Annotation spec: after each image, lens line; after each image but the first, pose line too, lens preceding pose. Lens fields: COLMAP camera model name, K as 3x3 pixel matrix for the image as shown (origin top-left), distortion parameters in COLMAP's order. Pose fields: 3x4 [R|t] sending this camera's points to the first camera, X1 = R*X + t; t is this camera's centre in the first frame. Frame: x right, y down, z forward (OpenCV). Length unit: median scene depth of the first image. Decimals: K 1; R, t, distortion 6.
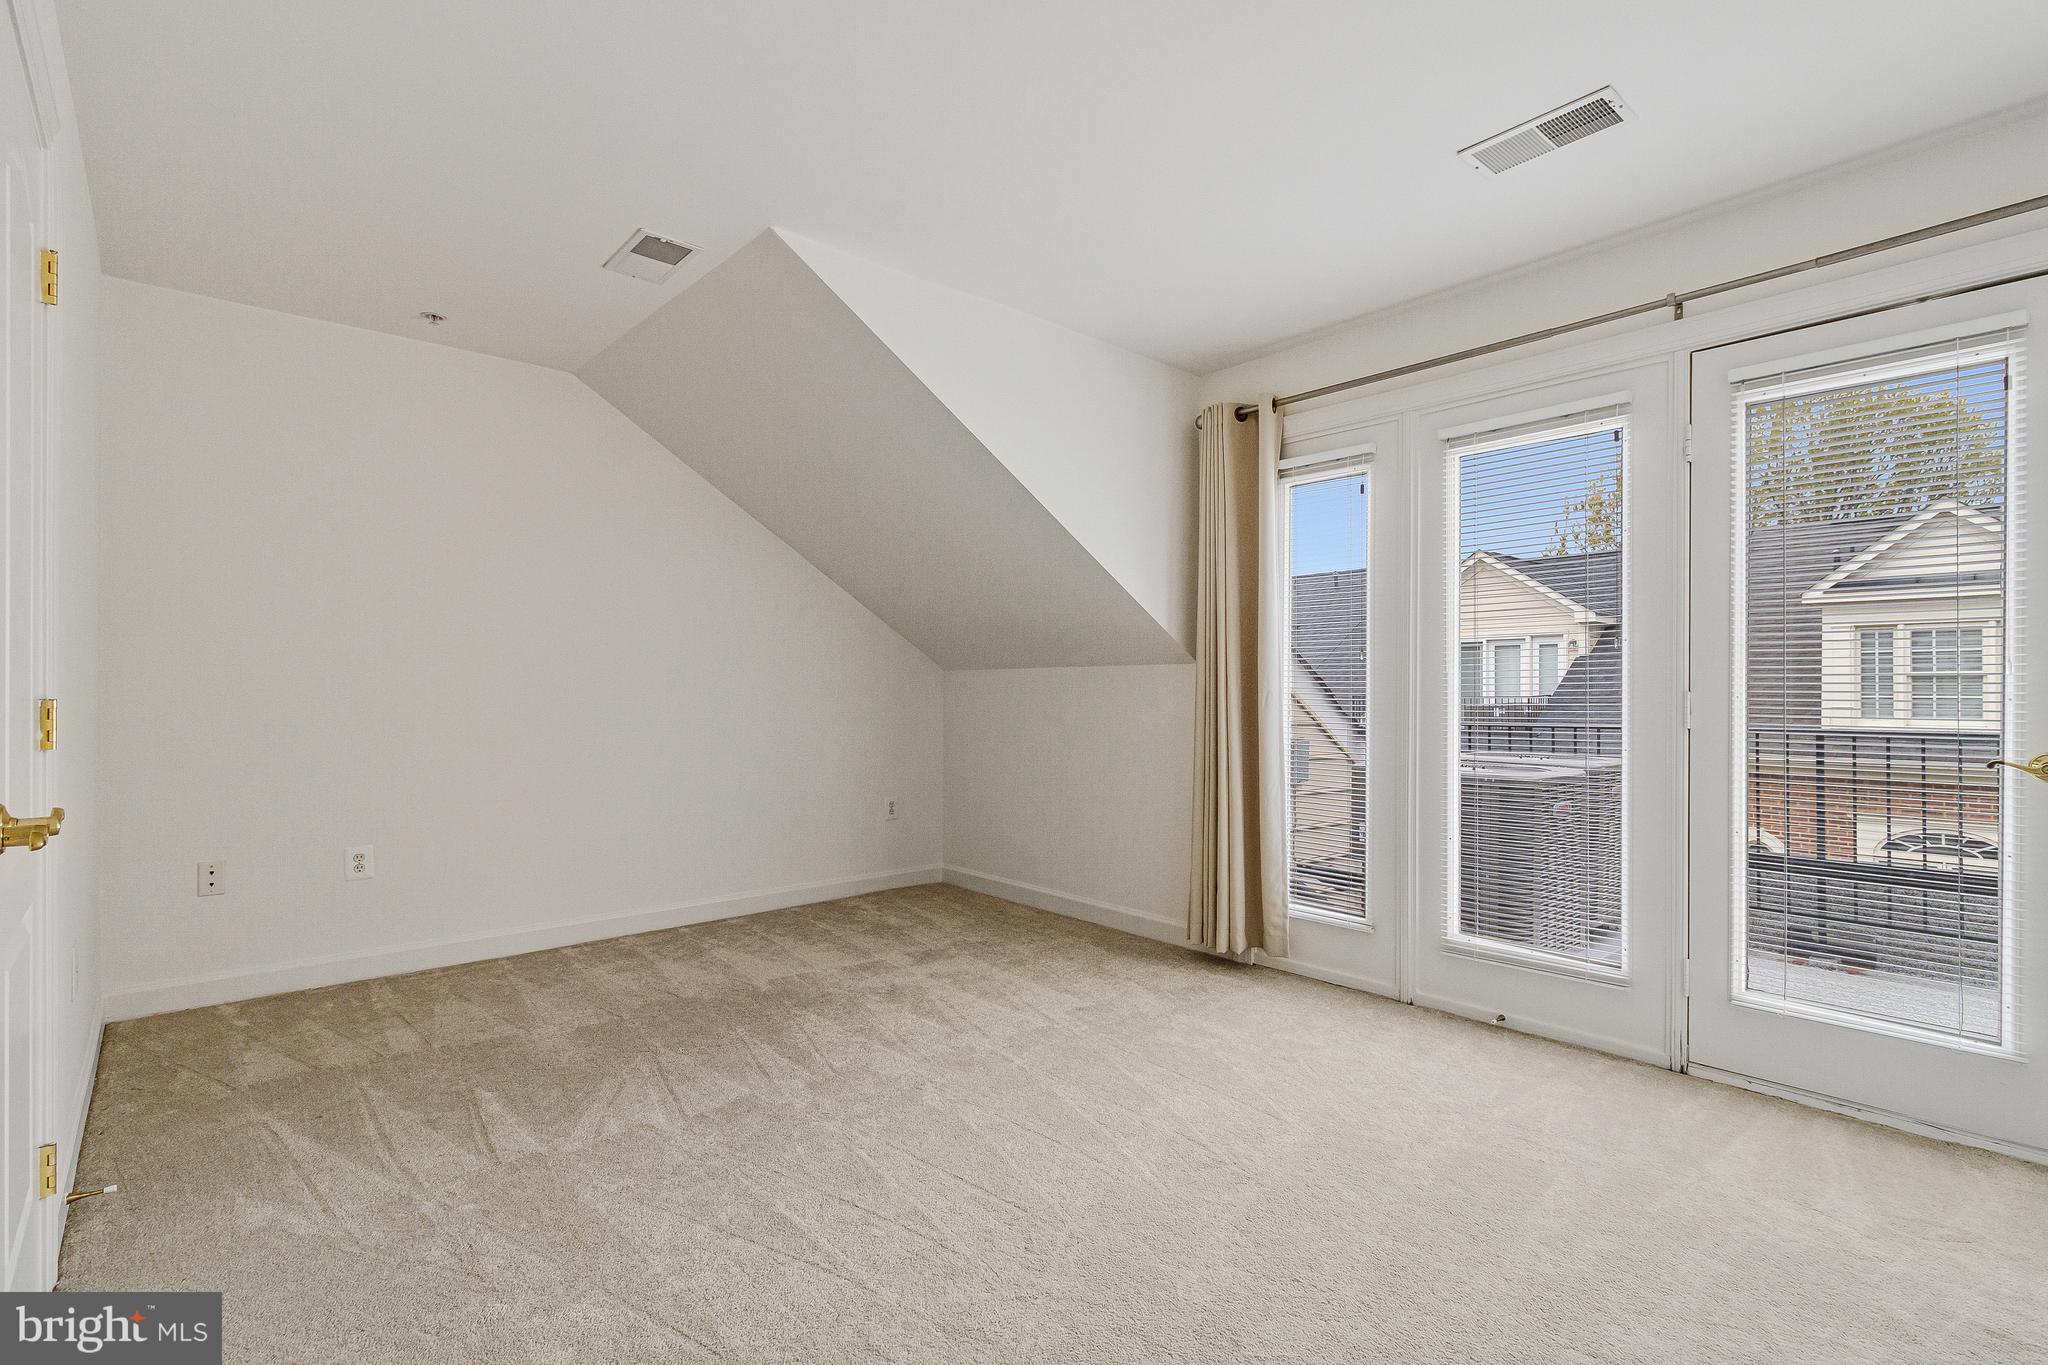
lens RADIAL K [[930.0, 0, 1056.5], [0, 930.0, 687.8], [0, 0, 1]] dist [-0.000619, -0.000750]
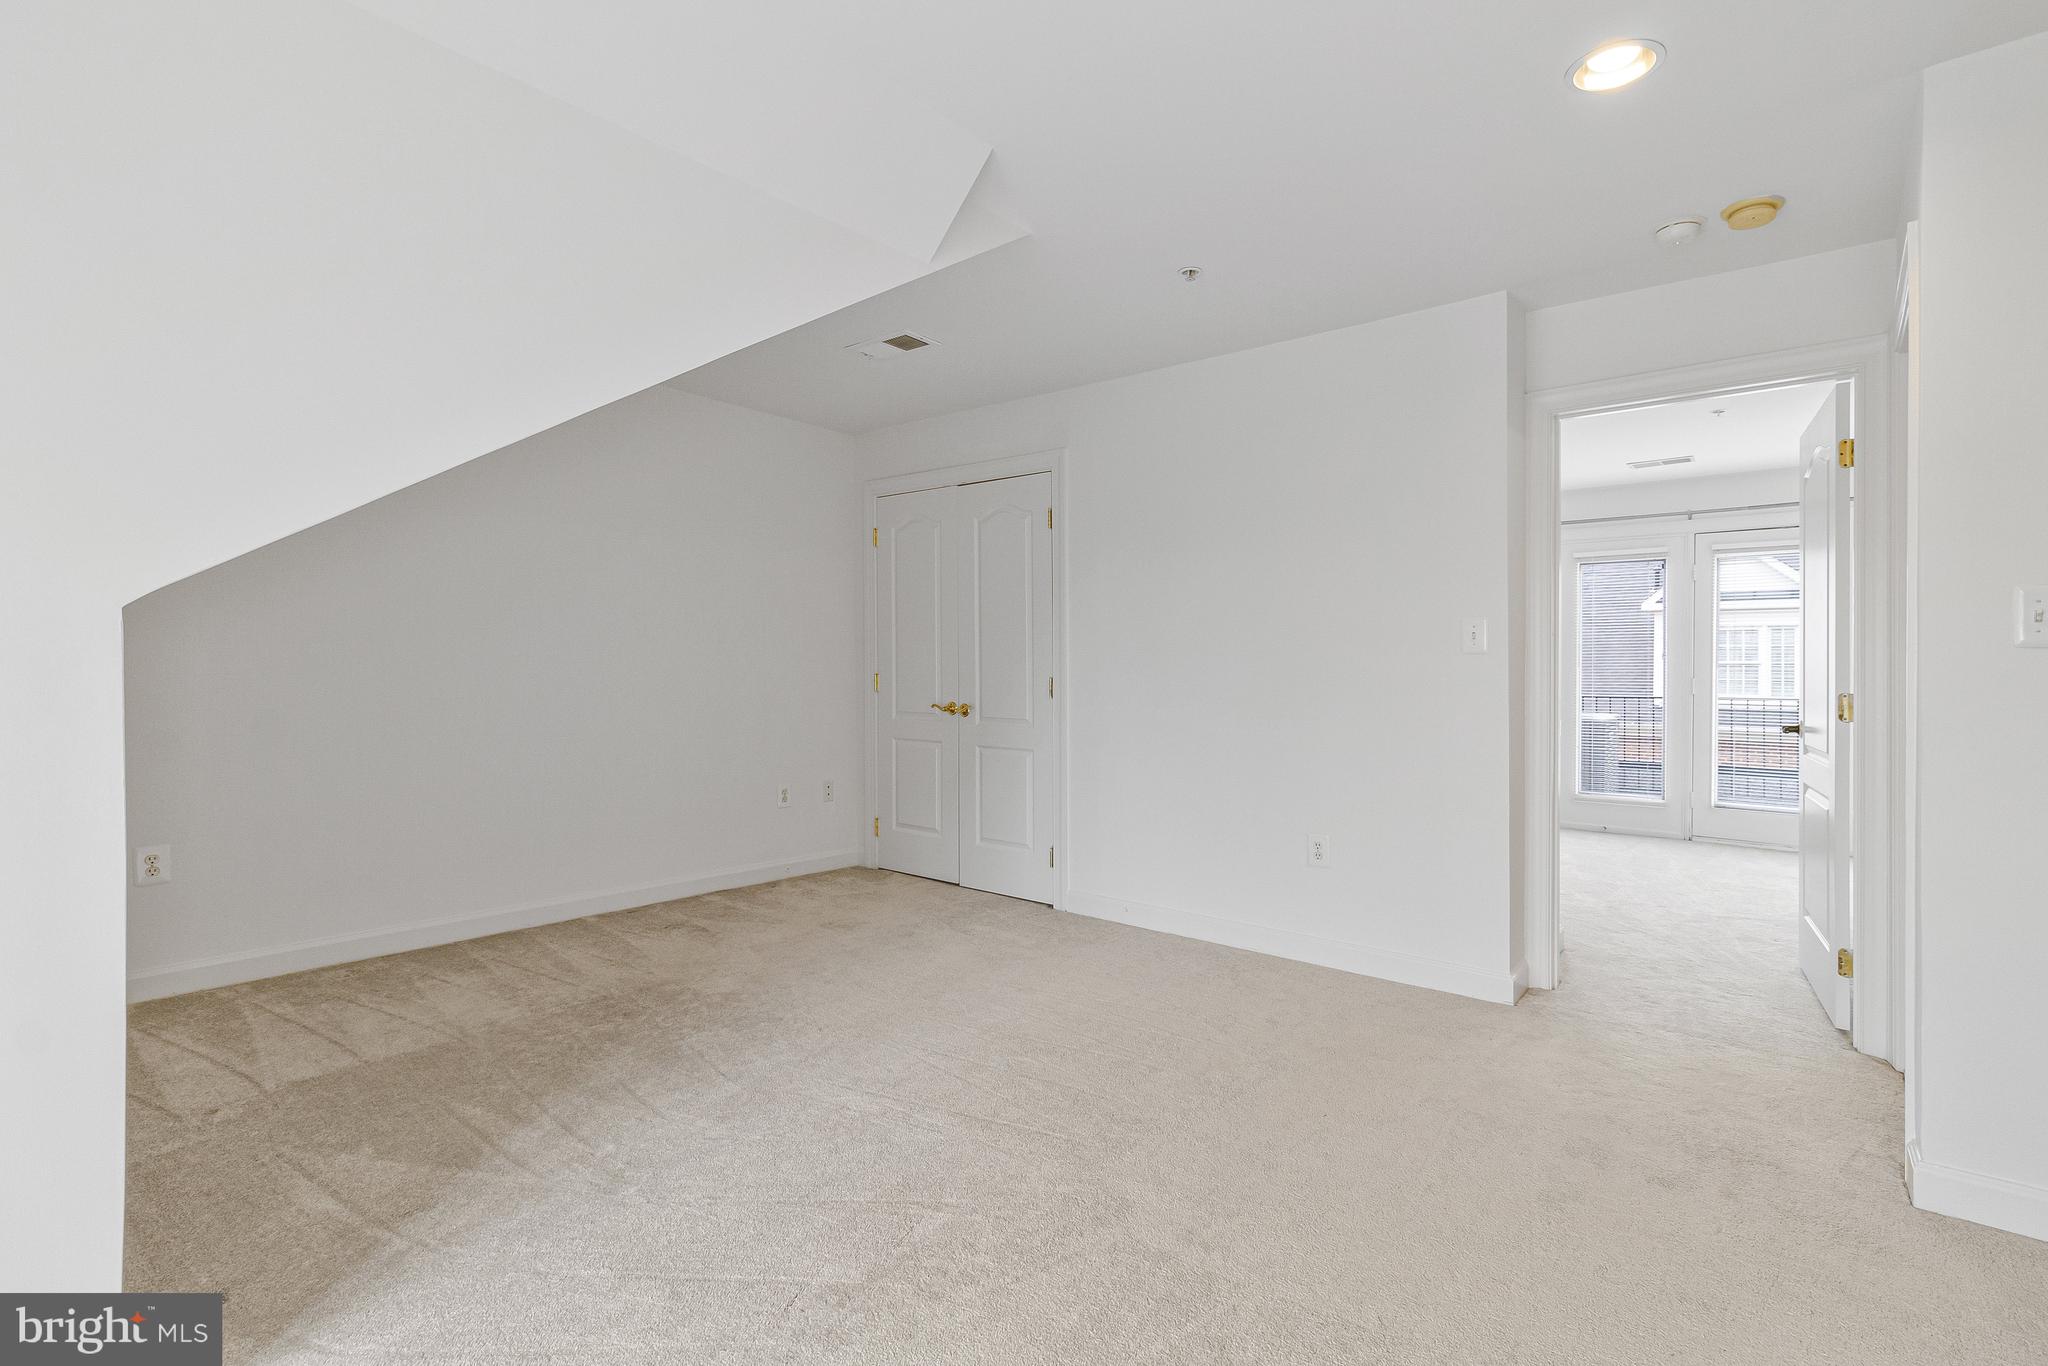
lens RADIAL K [[979.0, 0, 1017.5], [0, 979.0, 683.0], [0, 0, 1]] dist [0.002977, 0.000292]
pose [[0.988146, -0.004303, 0.153458, -0.961905], [0.002854, 0.999949, 0.009665, -0.007222], [-0.153492, -0.009112, 0.988108, -0.824244]]
